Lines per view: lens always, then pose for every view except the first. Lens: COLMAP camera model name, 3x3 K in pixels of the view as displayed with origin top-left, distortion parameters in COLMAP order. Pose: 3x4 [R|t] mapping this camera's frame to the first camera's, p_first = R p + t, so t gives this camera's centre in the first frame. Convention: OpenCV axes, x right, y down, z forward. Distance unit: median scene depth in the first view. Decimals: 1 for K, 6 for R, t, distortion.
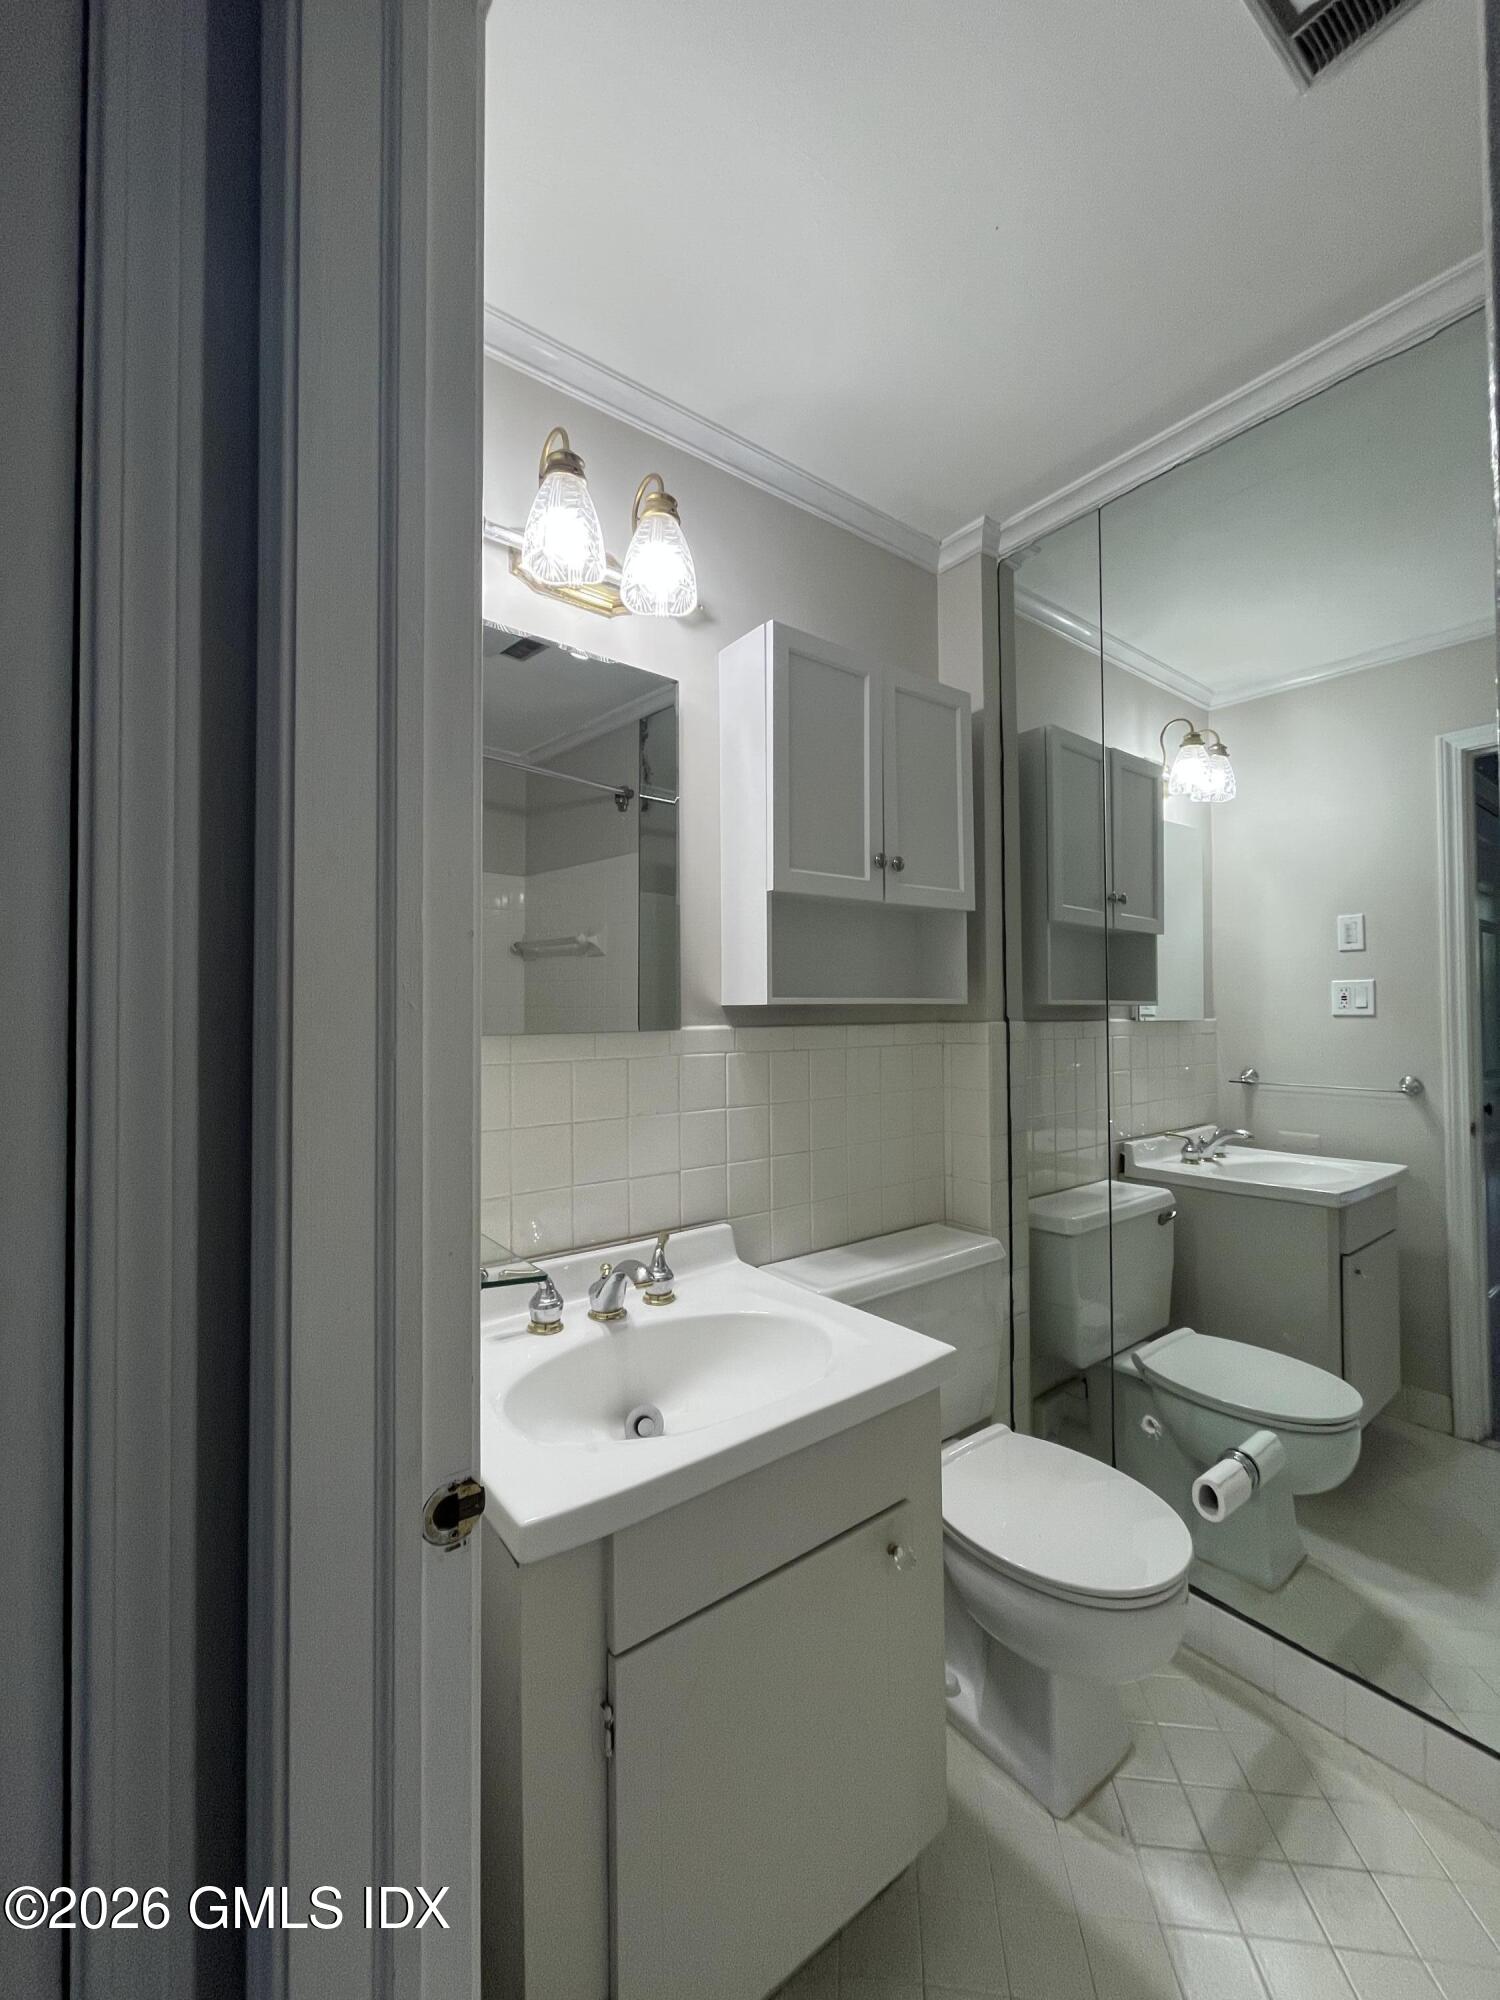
lens RADIAL K [[794.7, 0, 748.9], [0, 794.7, 997.1], [0, 0, 1]] dist [0.001712, 0.000227]
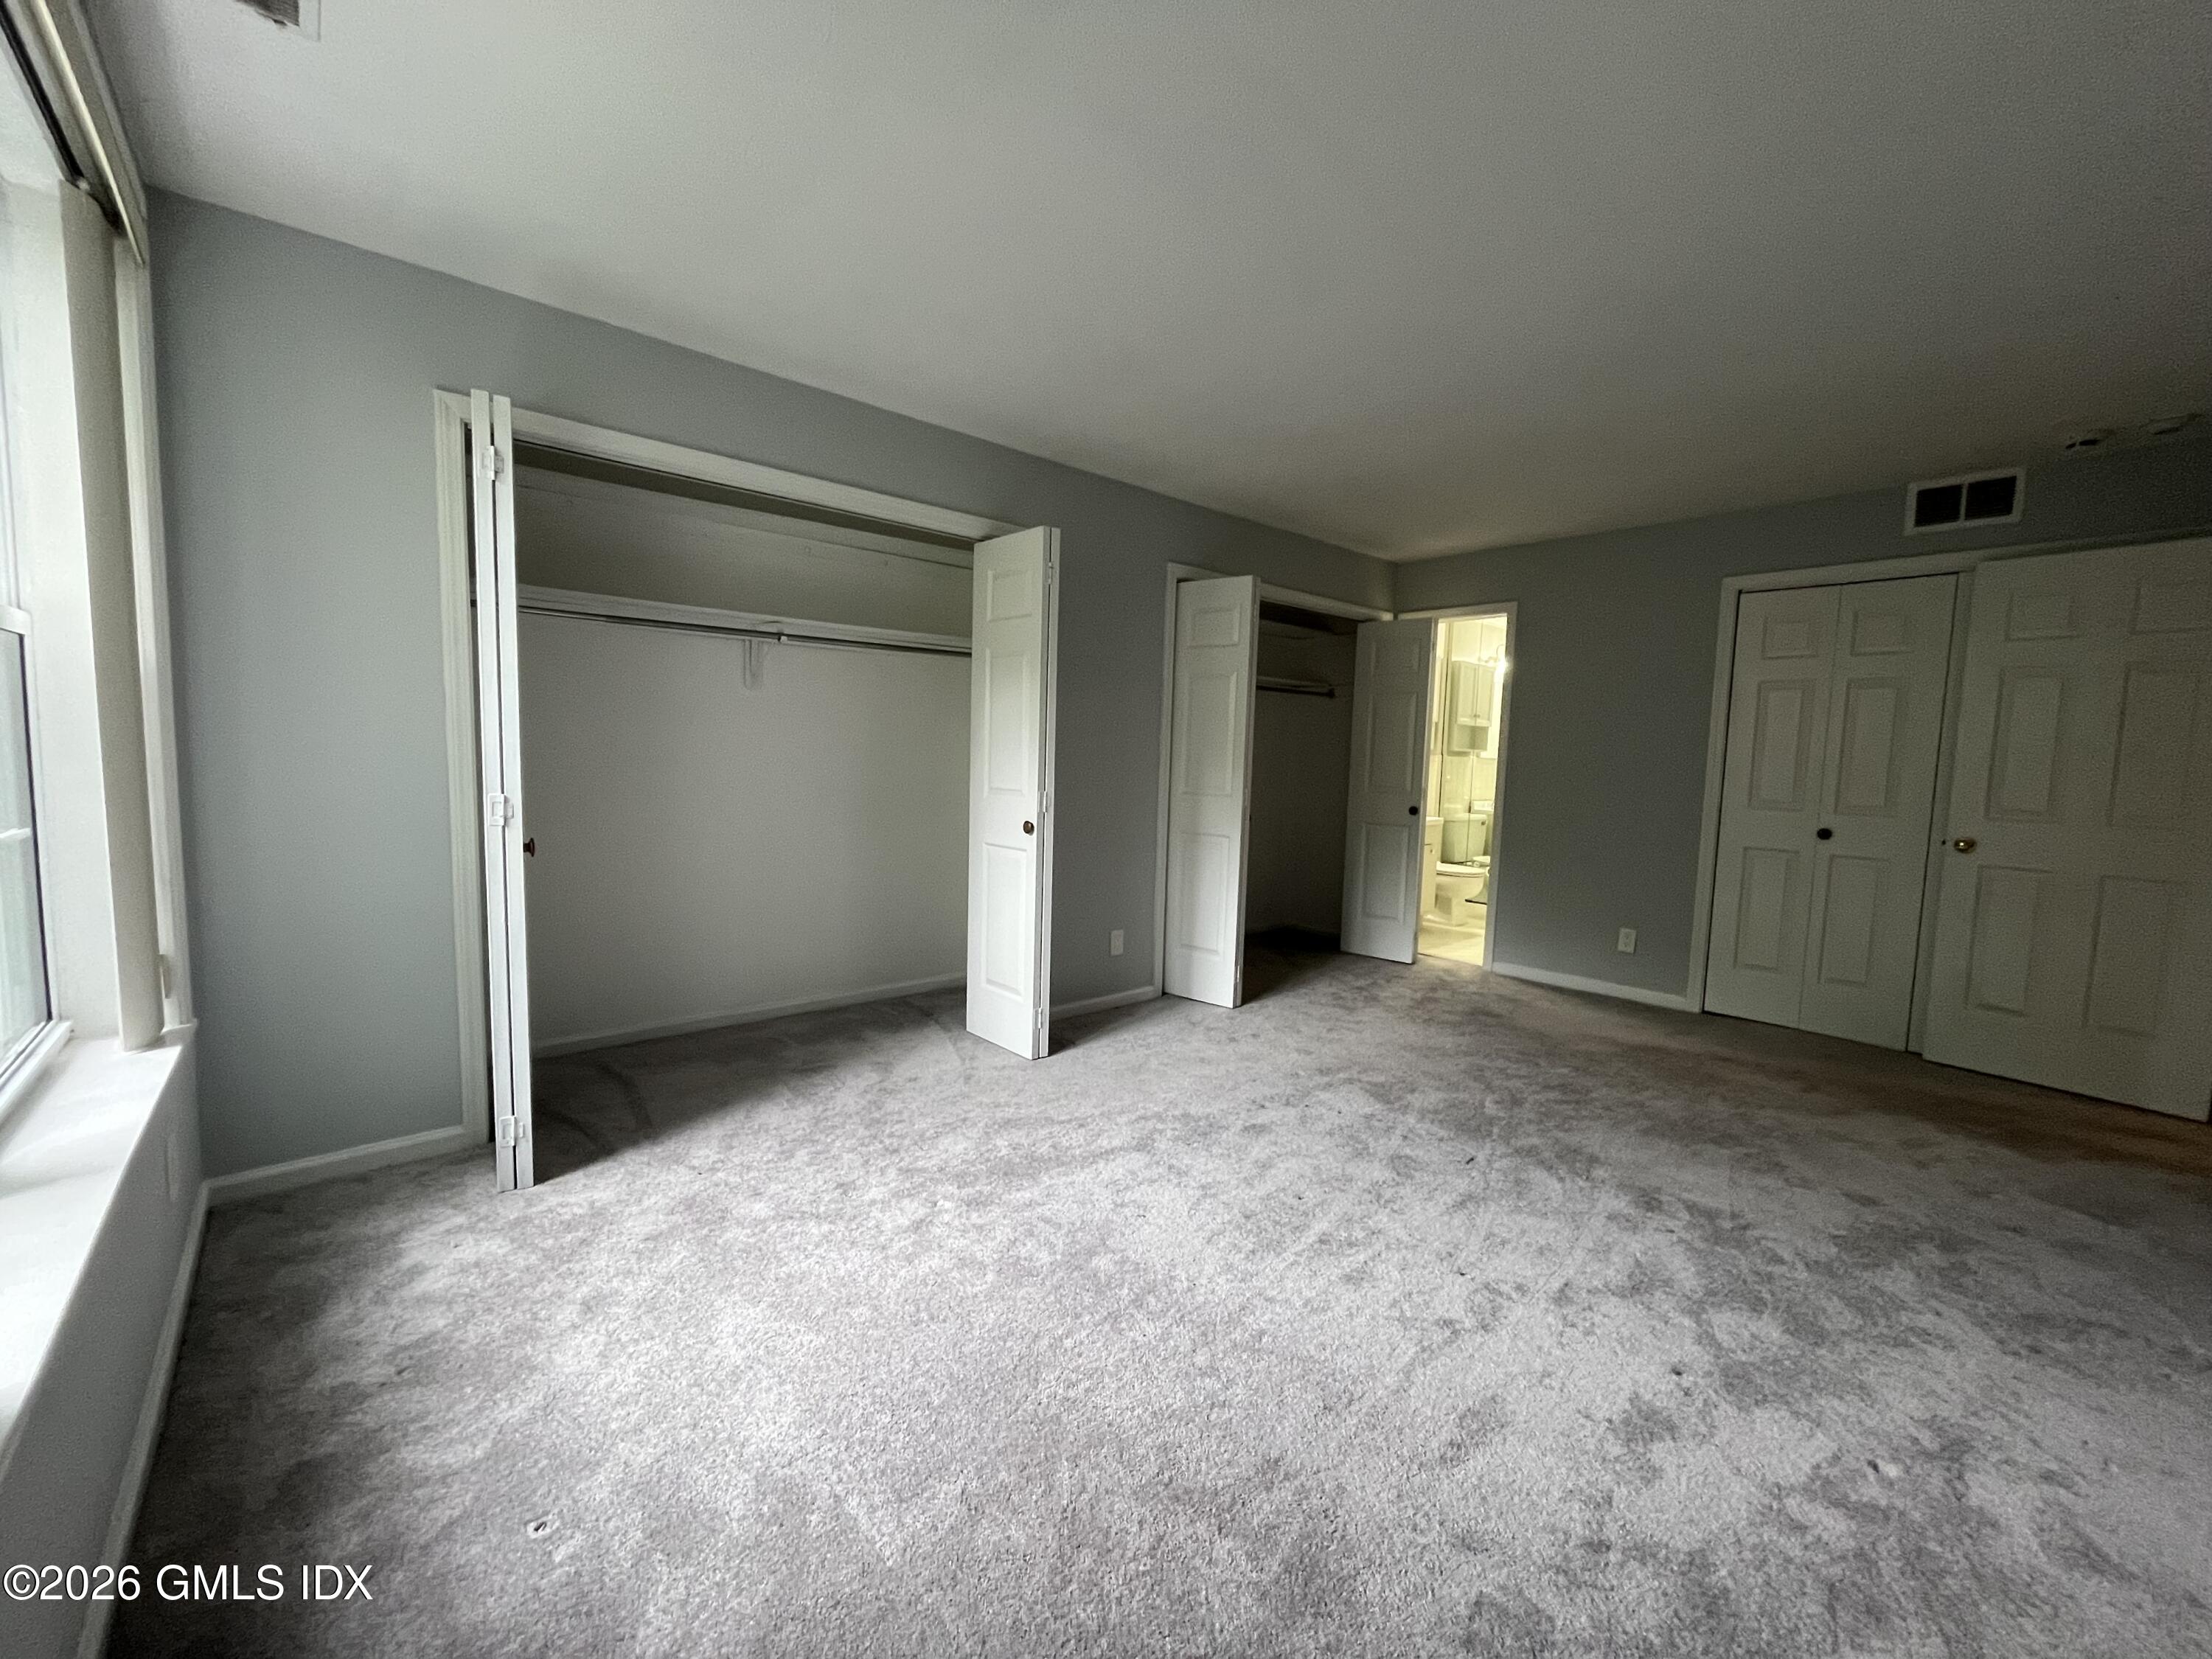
lens RADIAL K [[878.9, 0, 1105.6], [0, 878.9, 828.9], [0, 0, 1]] dist [0.001712, 0.000227]
pose [[0.996006, 0.025573, 0.085551, -1.201419], [-0.033964, 0.994596, 0.098113, 0.022947], [-0.082580, -0.100627, 0.991491, -2.207148]]
